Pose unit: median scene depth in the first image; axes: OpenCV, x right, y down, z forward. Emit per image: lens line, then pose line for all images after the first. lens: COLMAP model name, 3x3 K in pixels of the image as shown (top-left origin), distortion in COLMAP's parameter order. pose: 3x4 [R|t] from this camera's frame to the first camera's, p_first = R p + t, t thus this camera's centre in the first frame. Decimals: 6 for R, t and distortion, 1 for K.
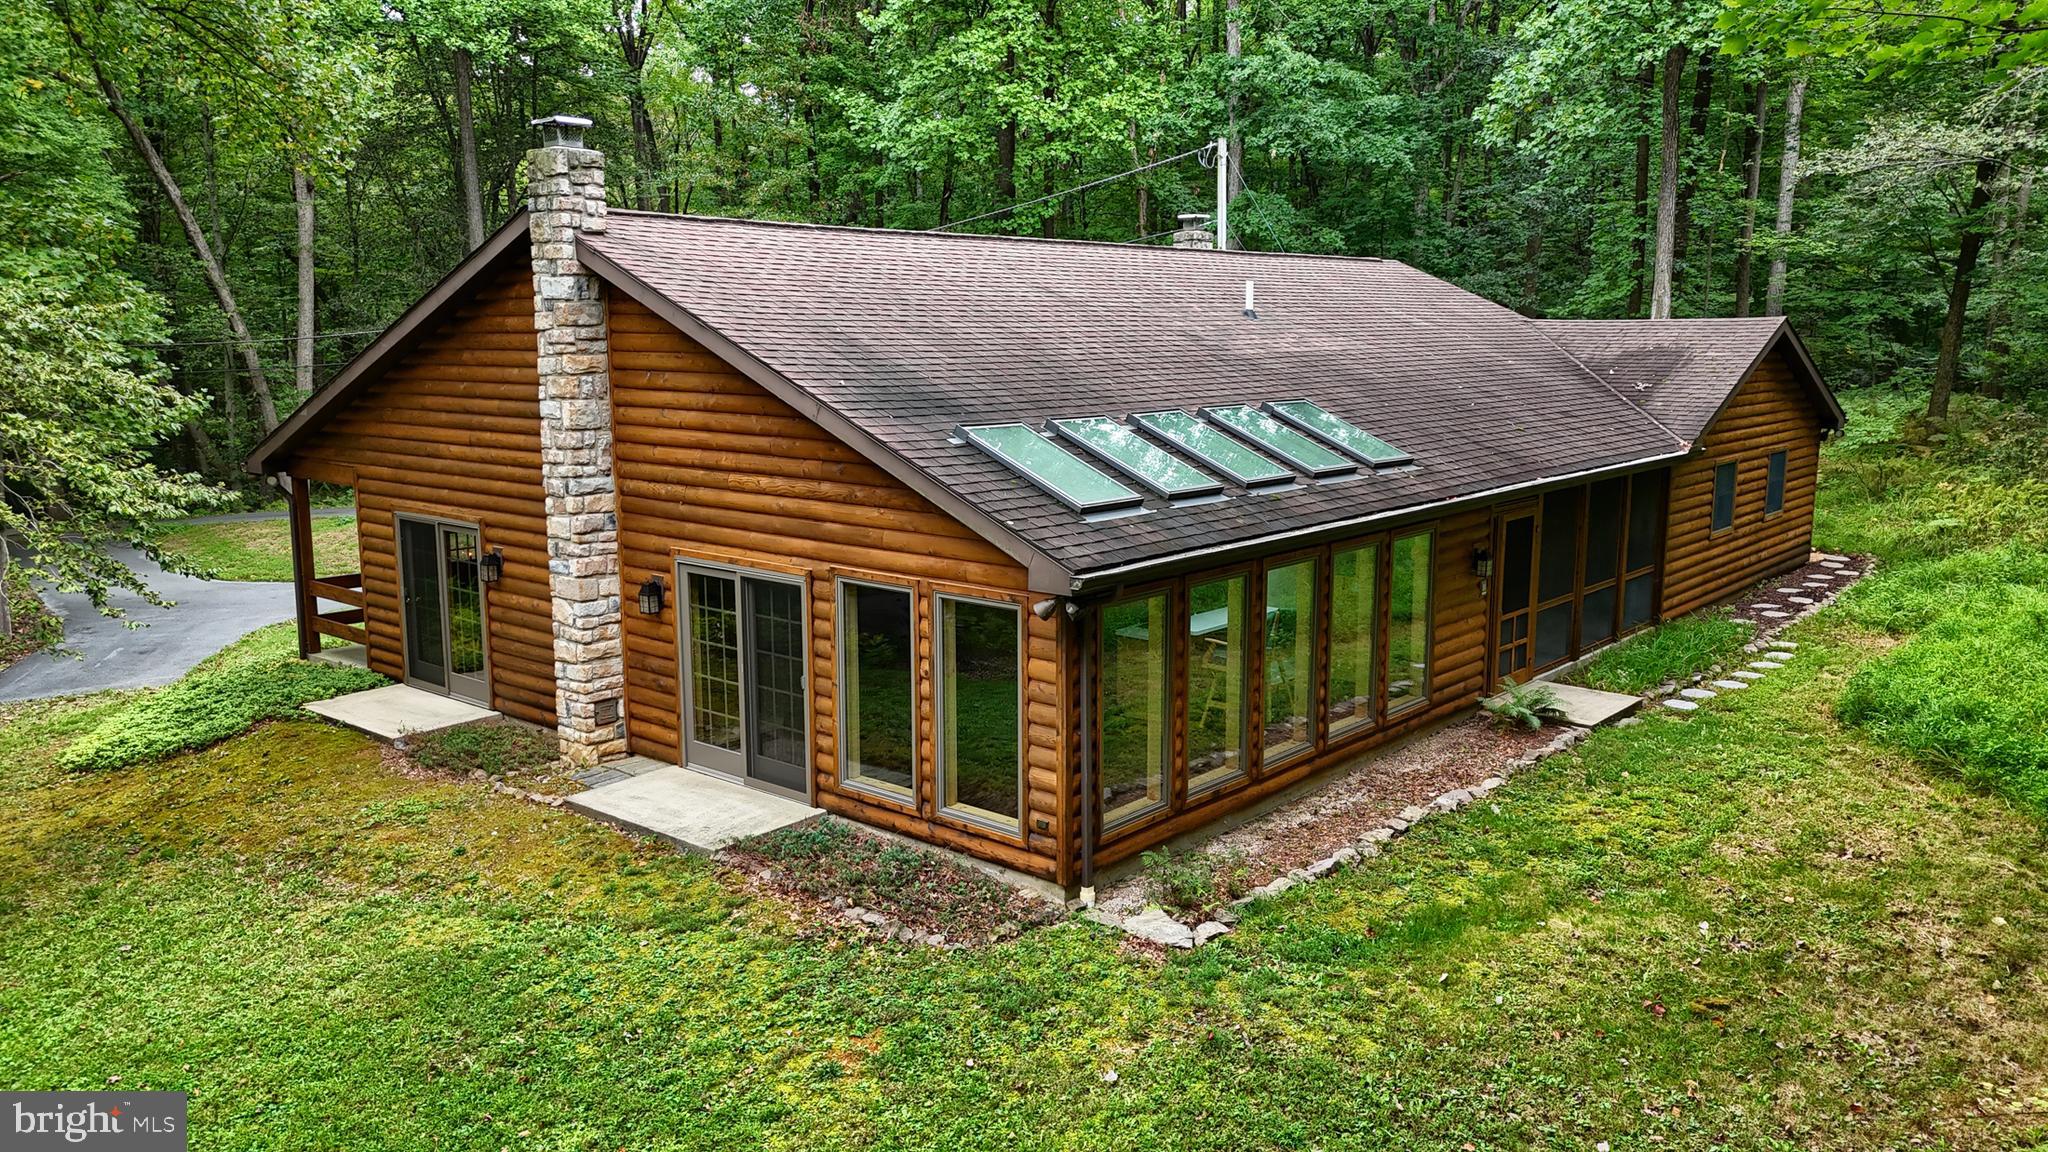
lens RADIAL K [[1499.7, 0, 1065.5], [0, 1499.7, 571.9], [0, 0, 1]] dist [0.047714, -0.003546]
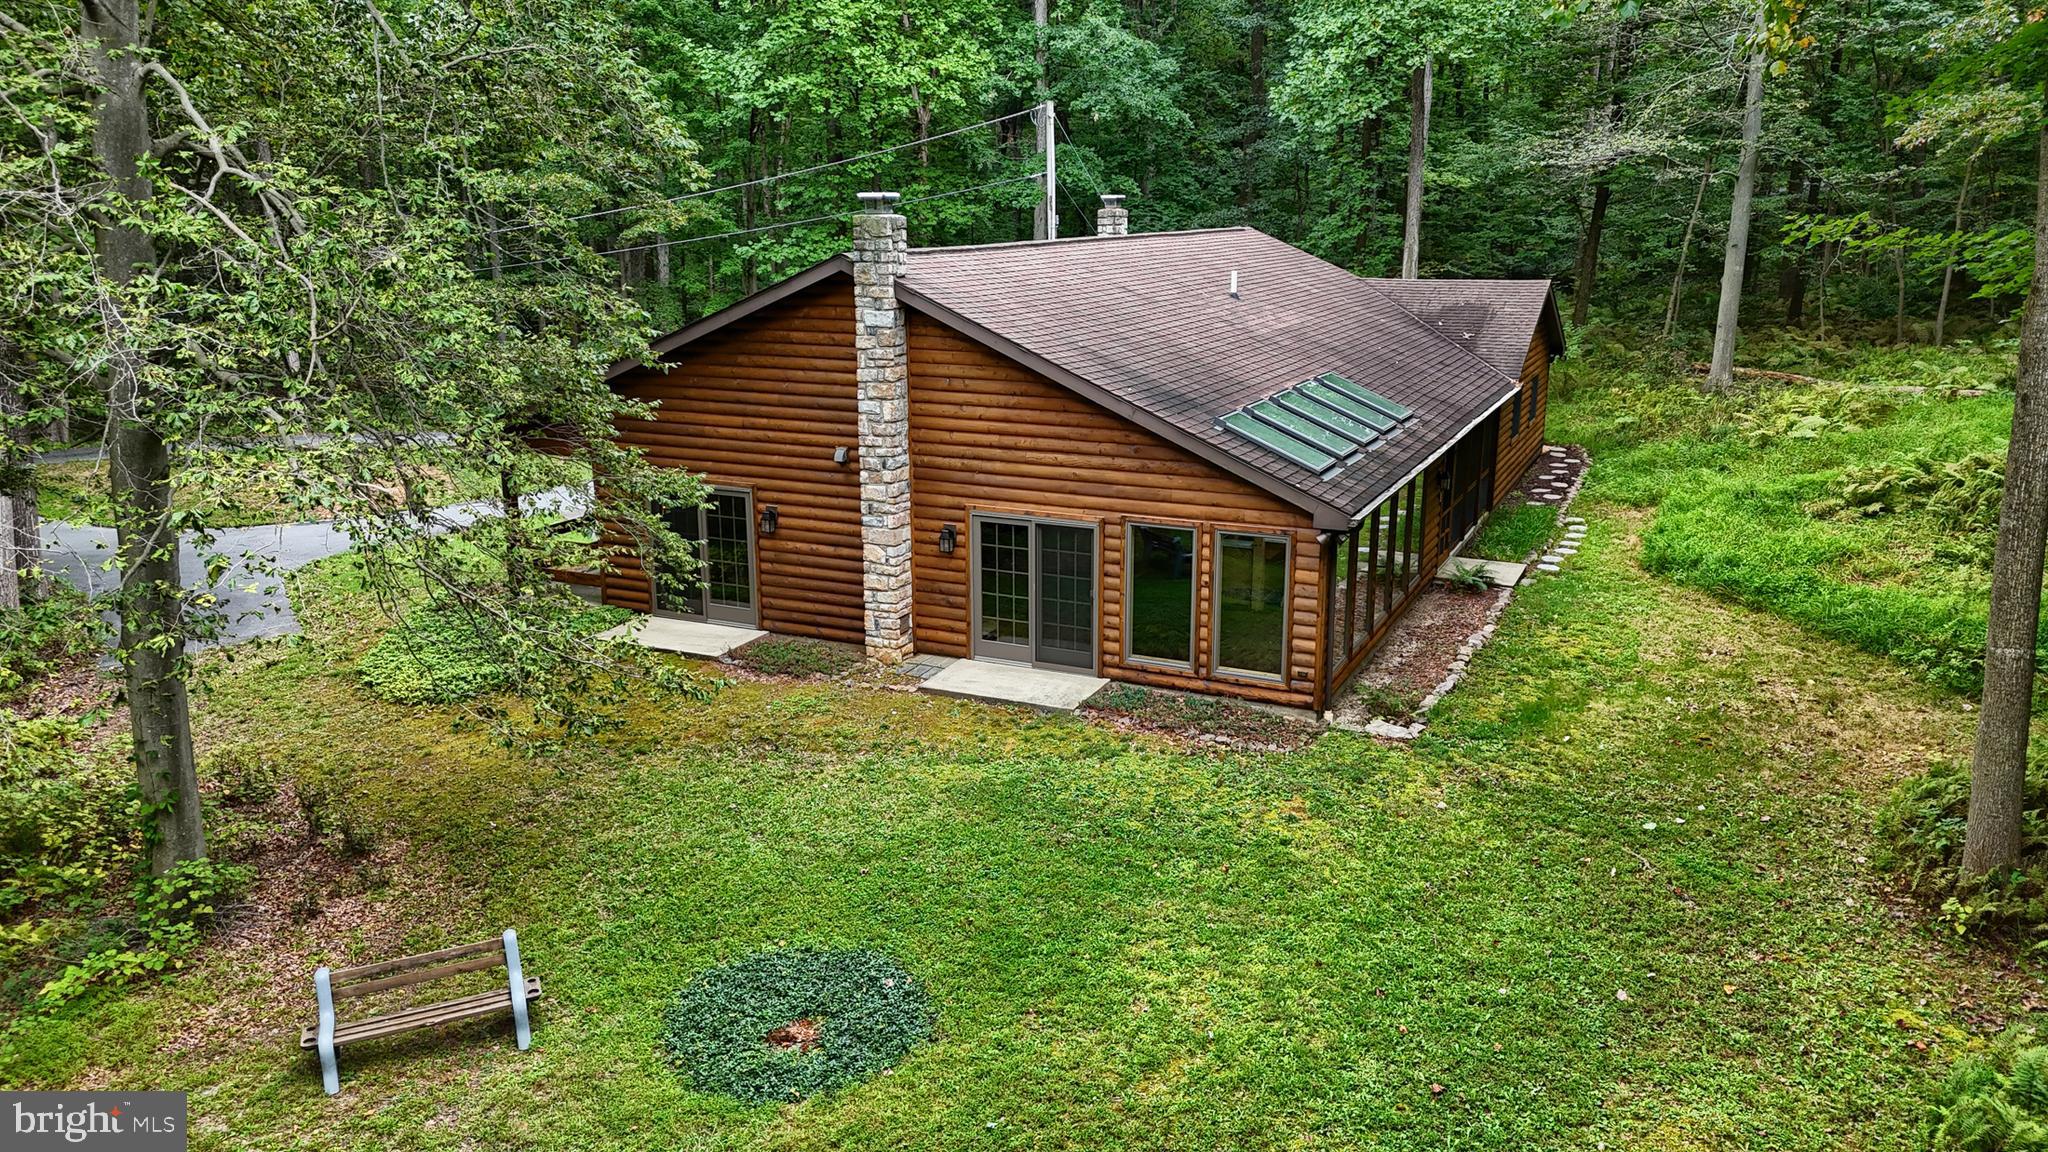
lens RADIAL K [[1467.3, 0, 1068.7], [0, 1467.3, 576.8], [0, 0, 1]] dist [0.051711, -0.001467]
pose [[0.964252, -0.064886, 0.256921, -0.519715], [0.042434, 0.994855, 0.091994, -0.069690], [-0.261568, -0.077804, 0.962044, -0.336666]]
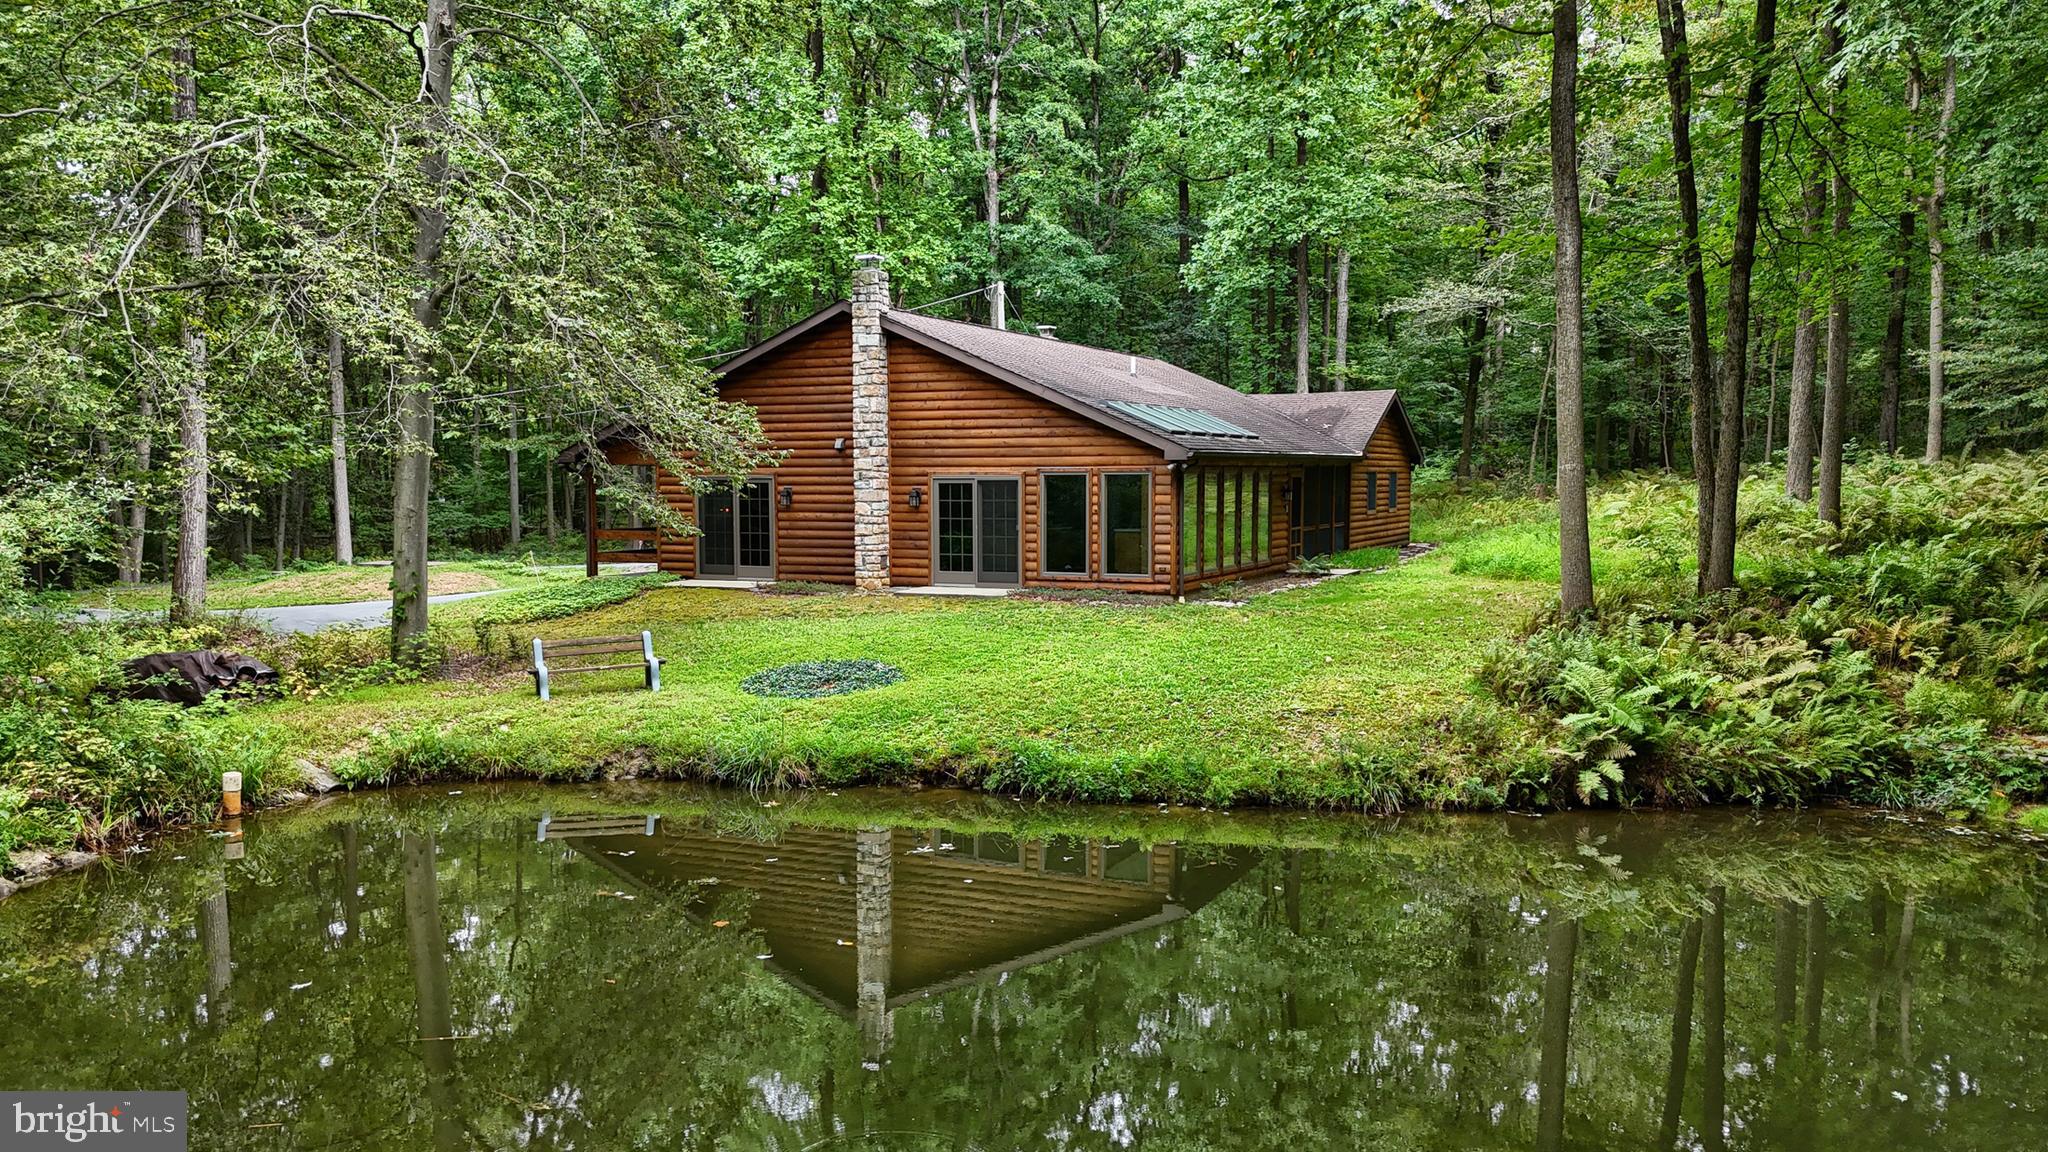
lens RADIAL K [[1528.5, 0, 1028.0], [0, 1528.5, 607.9], [0, 0, 1]] dist [0.087506, -0.000874]
pose [[0.965512, -0.027241, 0.258928, -0.654088], [0.046935, 0.996429, -0.070182, 0.305918], [-0.256092, 0.079914, 0.963343, -0.940952]]
